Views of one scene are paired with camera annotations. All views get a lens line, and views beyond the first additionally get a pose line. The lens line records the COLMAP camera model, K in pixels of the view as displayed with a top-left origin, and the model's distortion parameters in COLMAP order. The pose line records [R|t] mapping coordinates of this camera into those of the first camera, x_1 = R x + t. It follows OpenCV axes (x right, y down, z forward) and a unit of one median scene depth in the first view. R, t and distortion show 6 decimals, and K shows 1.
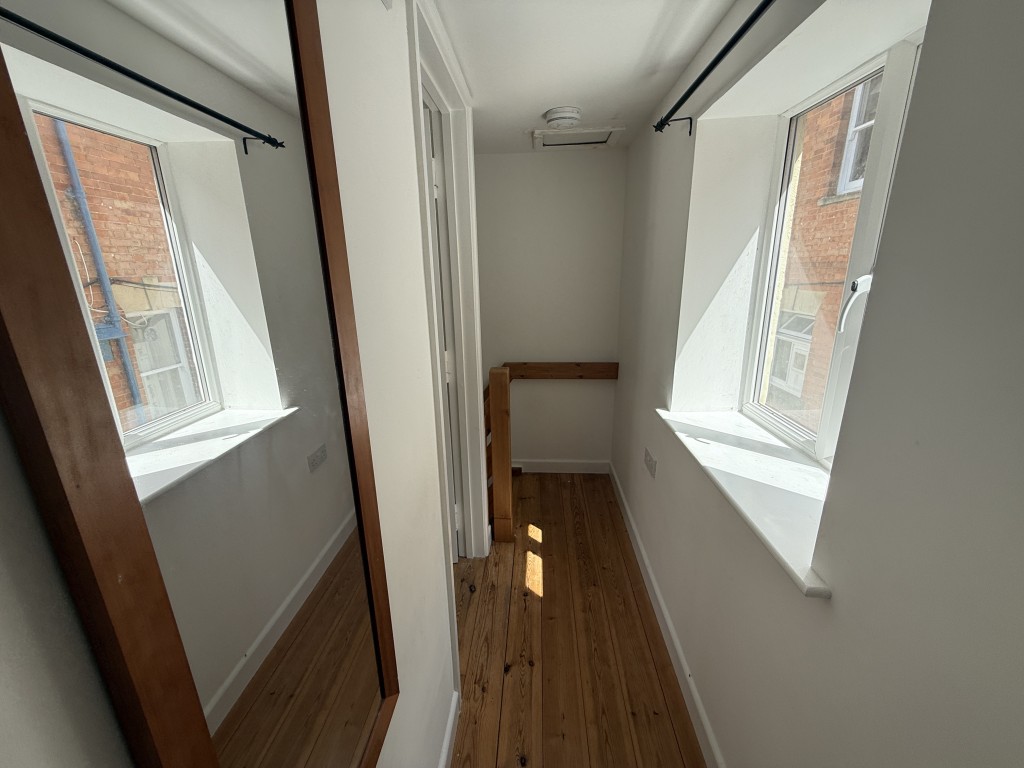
lens RADIAL K [[411.1, 0, 514.0], [0, 411.1, 381.9], [0, 0, 1]] dist [0.004320, -0.000549]
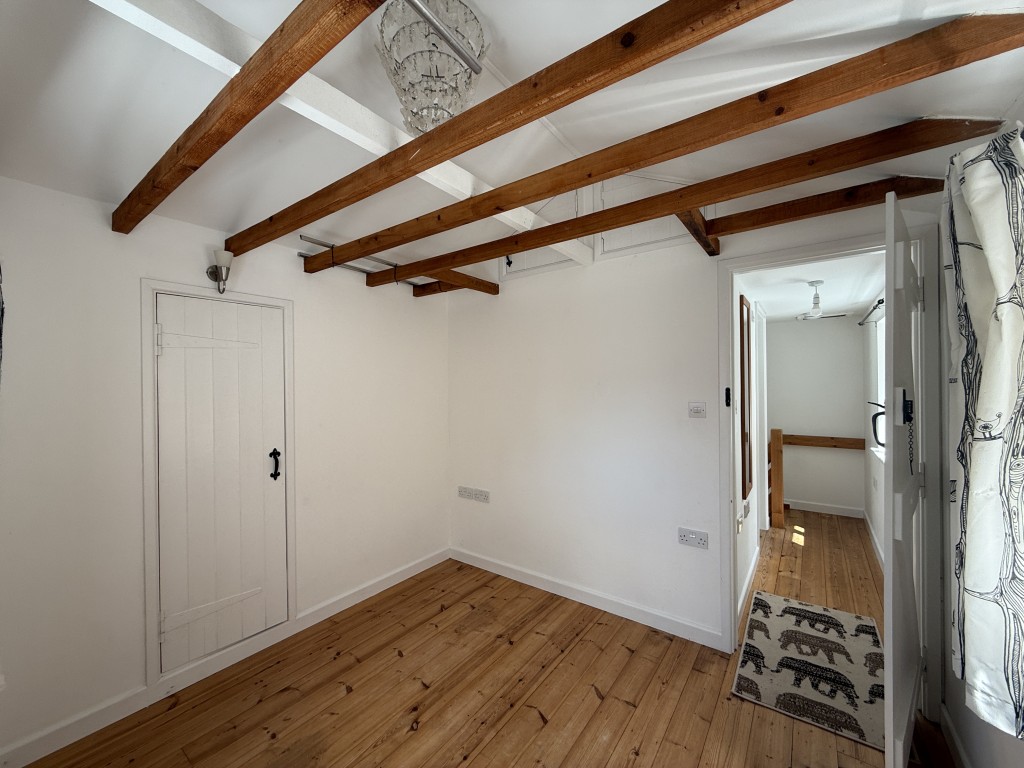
lens RADIAL K [[411.1, 0, 508.9], [0, 411.1, 383.5], [0, 0, 1]] dist [0.004320, -0.000549]
pose [[0.837155, 0.009637, -0.546881, -0.031388], [-0.153955, 0.963573, -0.218691, 0.356035], [0.524852, 0.267273, 0.808143, -1.240371]]
